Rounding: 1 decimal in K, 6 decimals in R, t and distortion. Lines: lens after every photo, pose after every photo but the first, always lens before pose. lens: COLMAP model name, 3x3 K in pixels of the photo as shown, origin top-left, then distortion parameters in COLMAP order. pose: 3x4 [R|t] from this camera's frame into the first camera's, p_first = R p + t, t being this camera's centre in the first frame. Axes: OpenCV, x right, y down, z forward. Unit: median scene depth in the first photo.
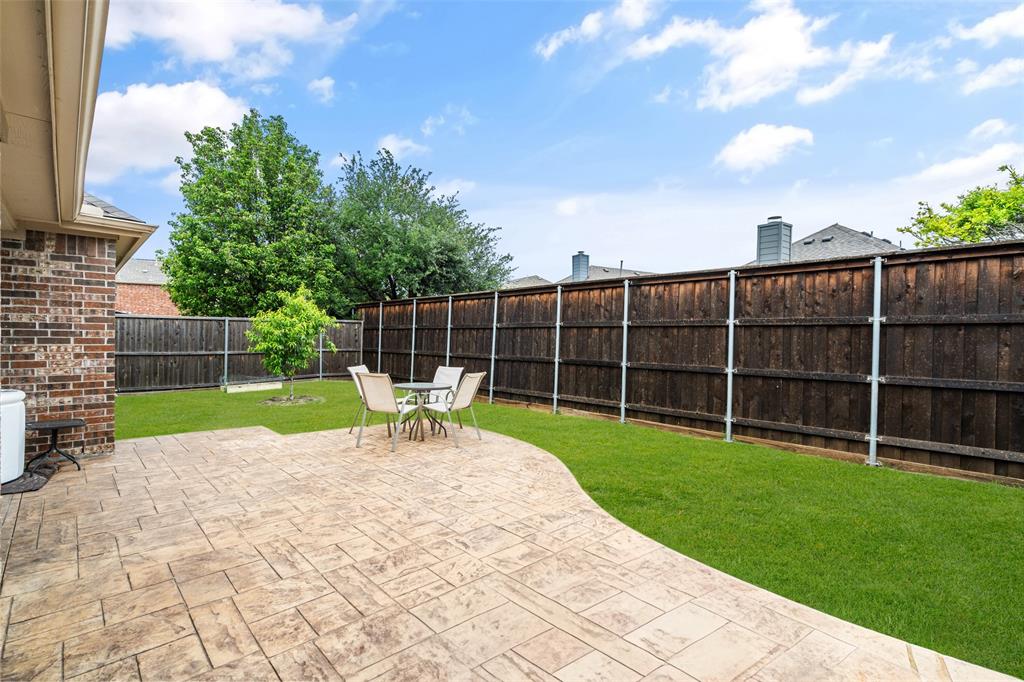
lens RADIAL K [[464.9, 0, 511.6], [0, 464.9, 342.4], [0, 0, 1]] dist [-0.002505, 0.000647]
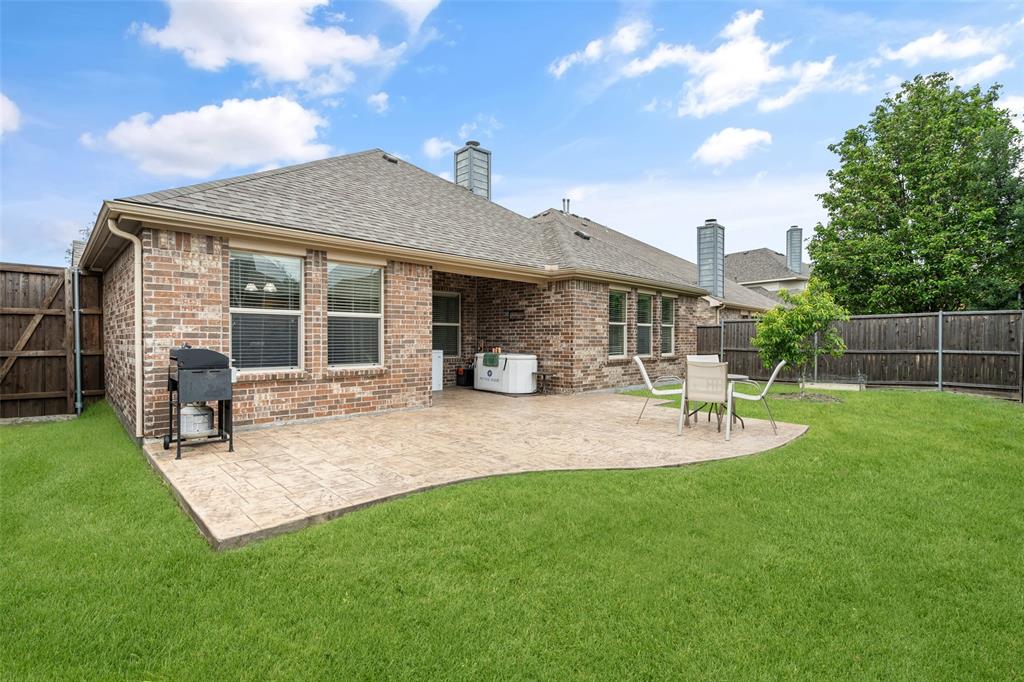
lens RADIAL K [[464.9, 0, 511.6], [0, 464.9, 342.4], [0, 0, 1]] dist [-0.002505, 0.000647]
pose [[0.025046, -0.002217, -0.999684, 1.540781], [-0.018595, 0.999823, -0.002683, 0.070684], [0.999513, 0.018657, 0.025000, 1.119375]]
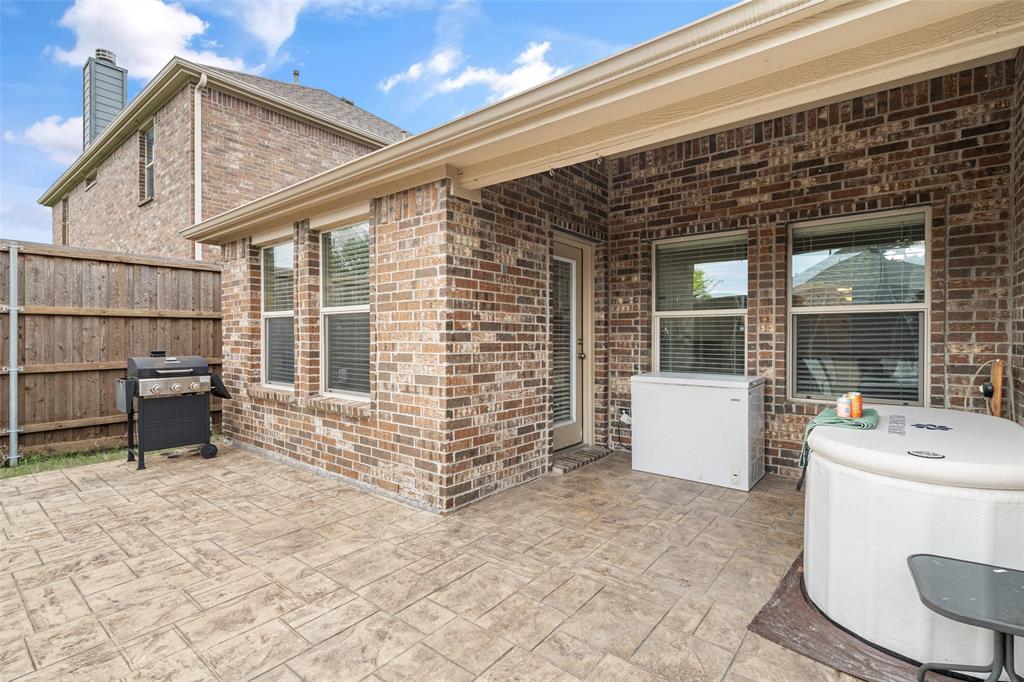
lens RADIAL K [[464.9, 0, 511.6], [0, 464.9, 342.4], [0, 0, 1]] dist [-0.002505, 0.000647]
pose [[-0.990397, -0.010886, -0.137821, -0.854201], [-0.014453, 0.999585, 0.024905, 0.003844], [0.137493, 0.026657, -0.990144, 1.774085]]
